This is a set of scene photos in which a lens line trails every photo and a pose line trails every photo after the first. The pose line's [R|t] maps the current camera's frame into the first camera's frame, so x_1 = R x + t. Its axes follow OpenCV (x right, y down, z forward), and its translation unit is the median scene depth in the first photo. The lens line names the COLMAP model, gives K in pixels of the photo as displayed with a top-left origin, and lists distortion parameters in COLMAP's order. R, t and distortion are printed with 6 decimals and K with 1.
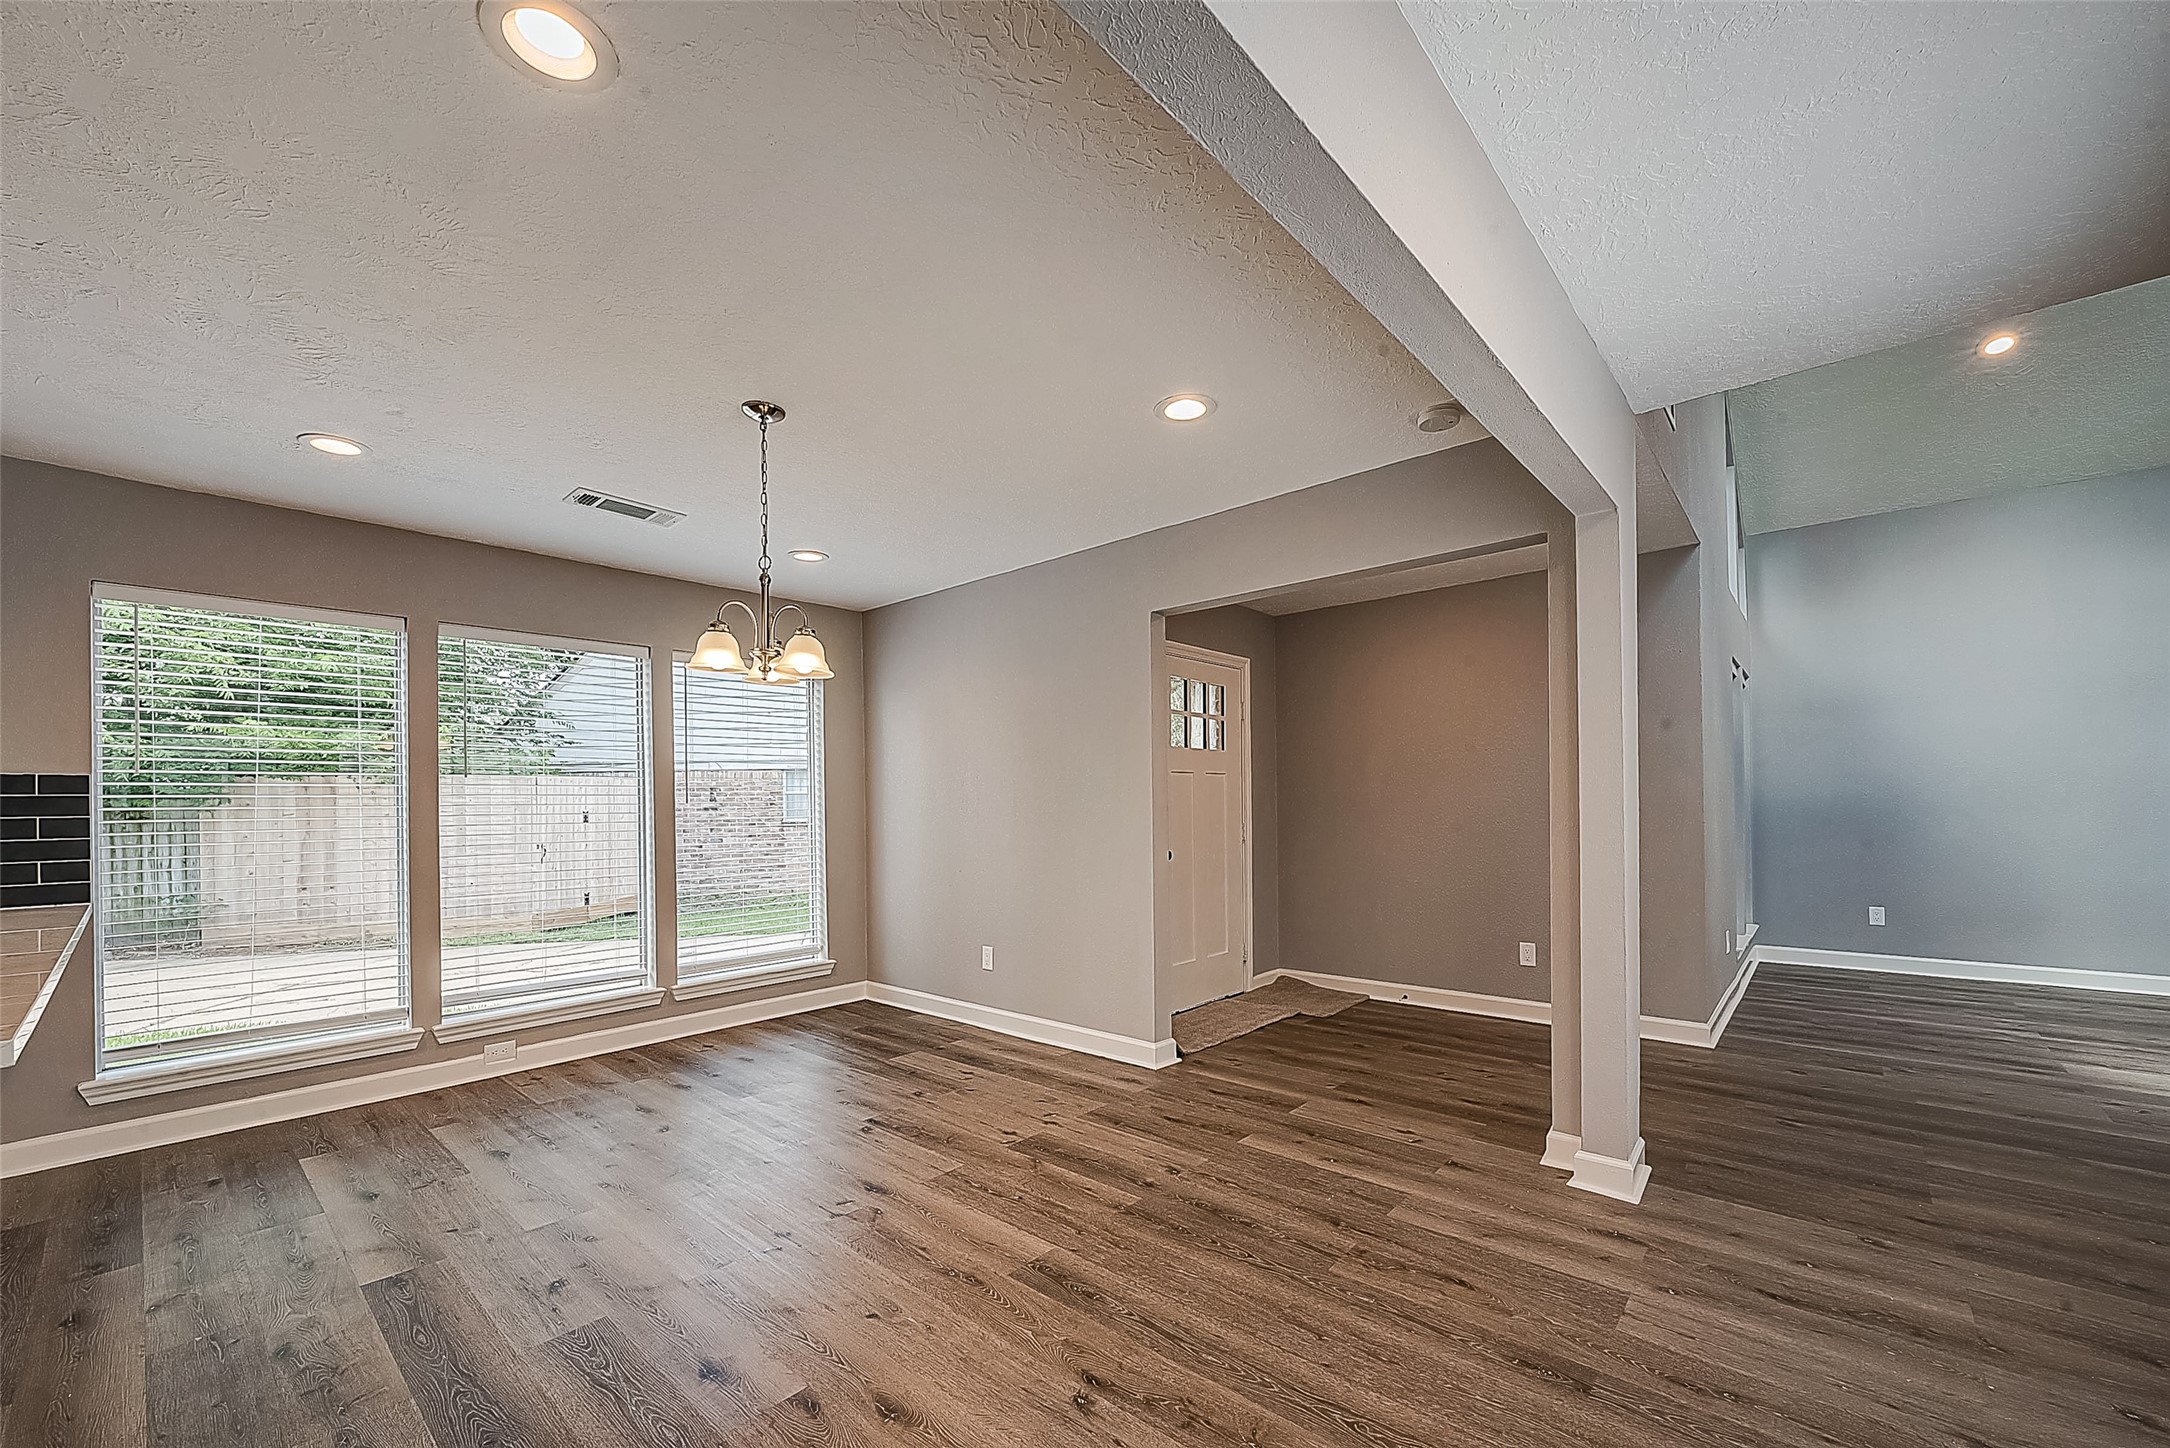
lens RADIAL K [[866.1, 0, 1090.5], [0, 866.1, 802.8], [0, 0, 1]] dist [-0.001529, -0.000212]
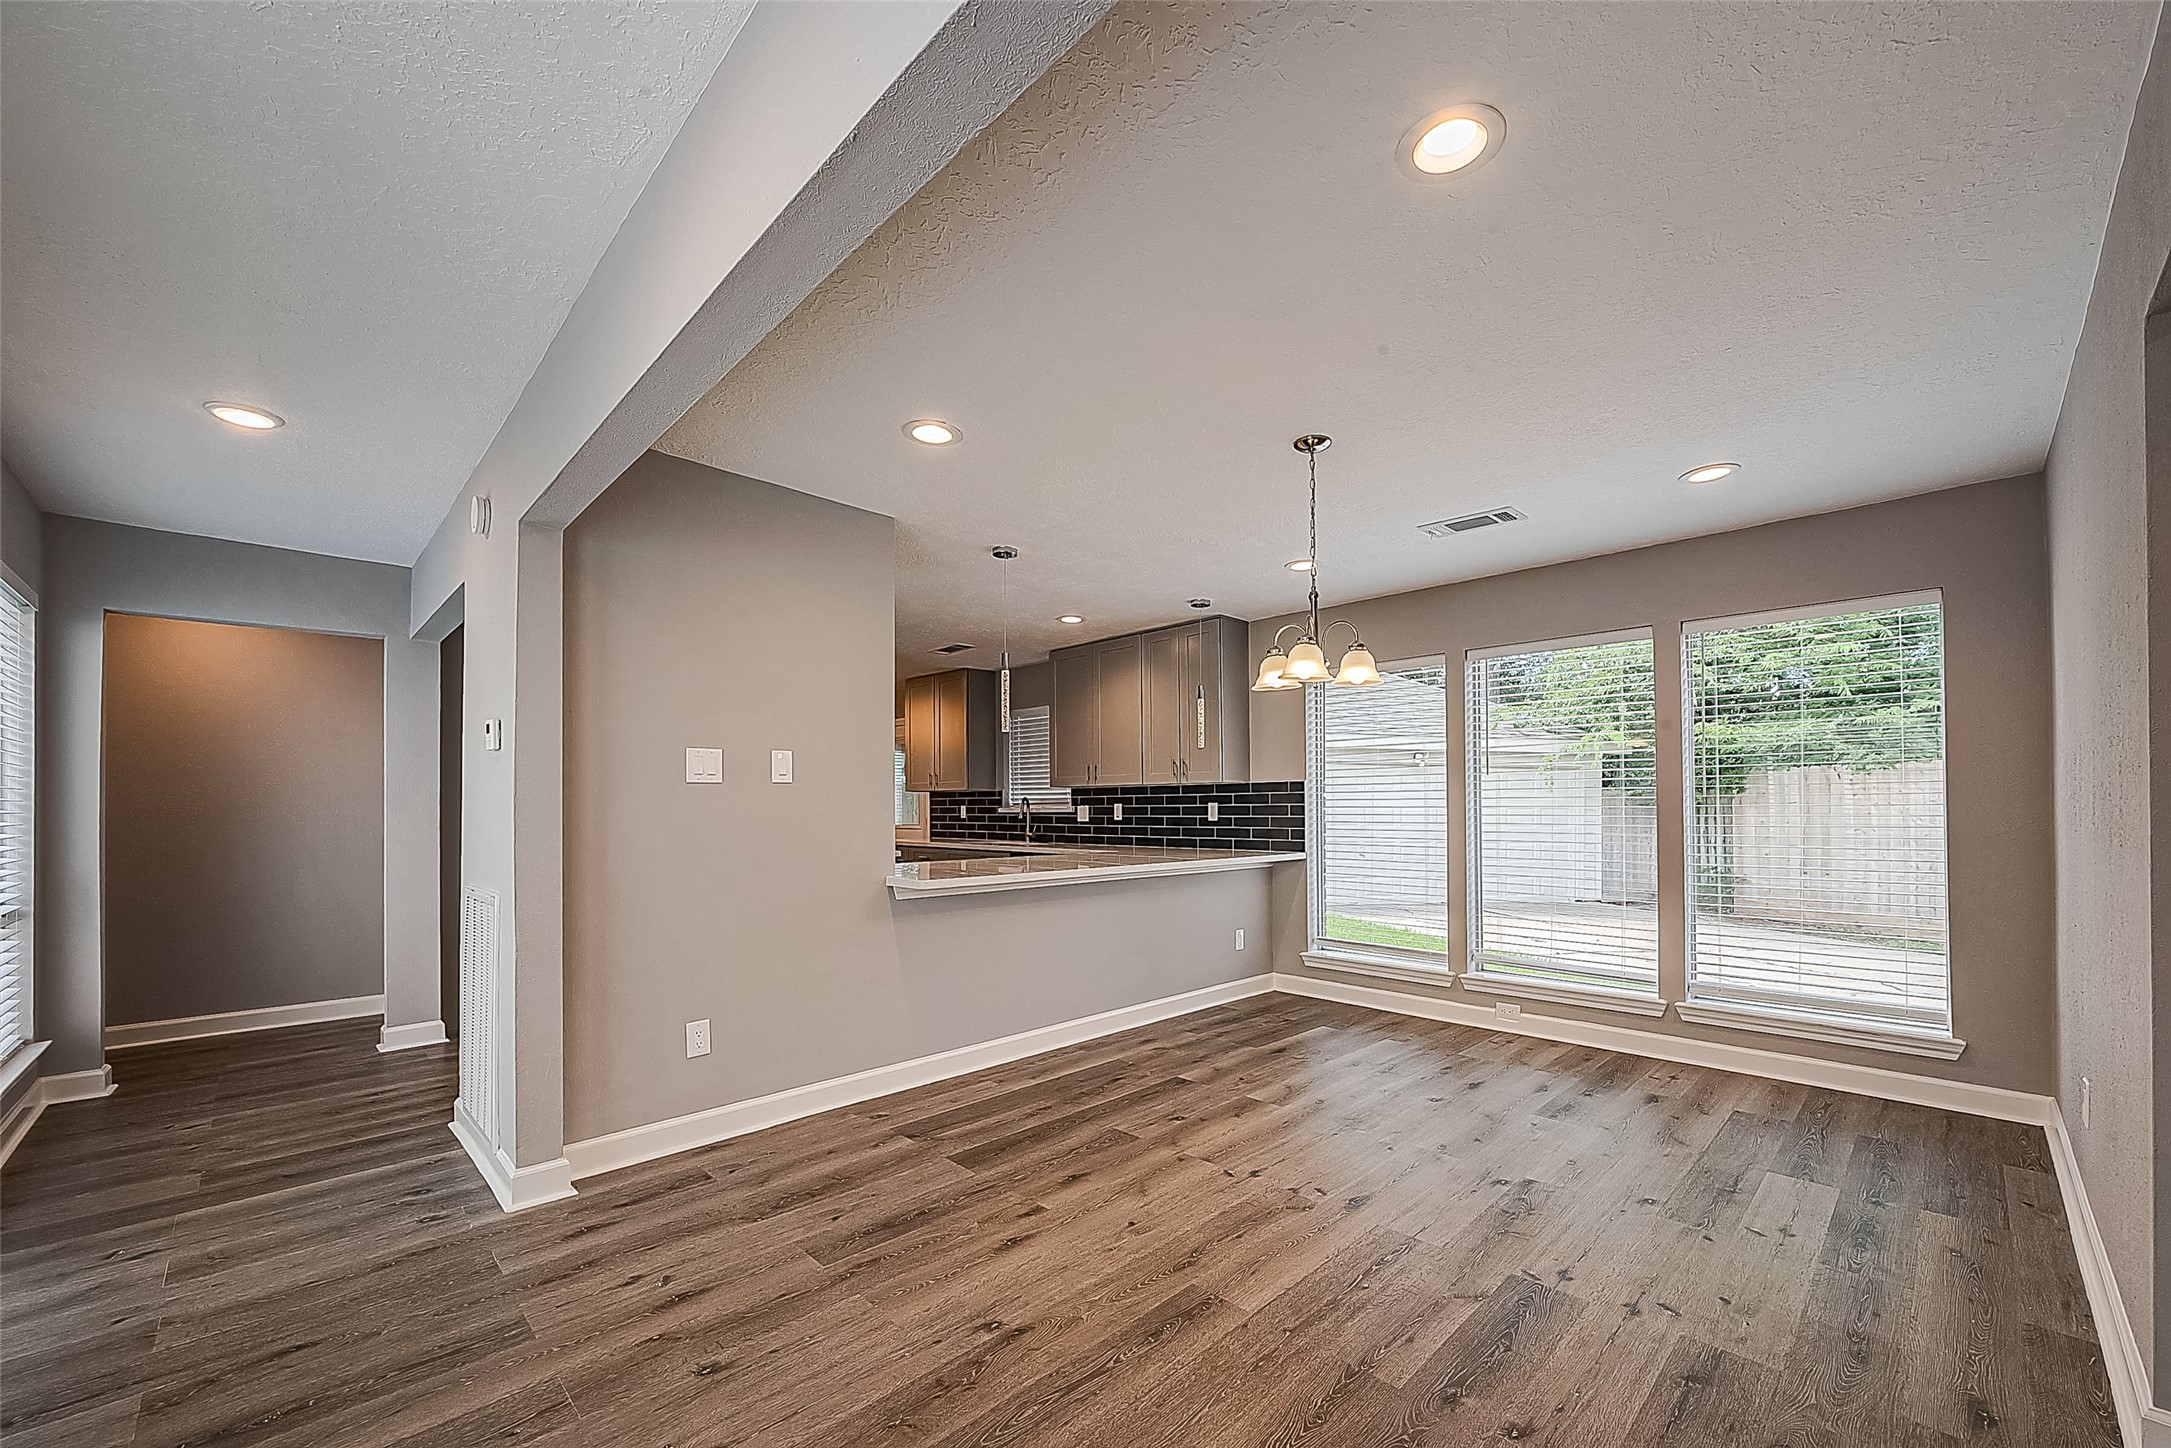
lens RADIAL K [[845.9, 0, 1101.8], [0, 845.9, 811.9], [0, 0, 1]] dist [-0.001977, -0.000156]
pose [[-0.060940, 0.023364, -0.997868, 0.471245], [0.006205, 0.999716, 0.023029, -0.008557], [0.998122, -0.004788, -0.061068, 0.525339]]
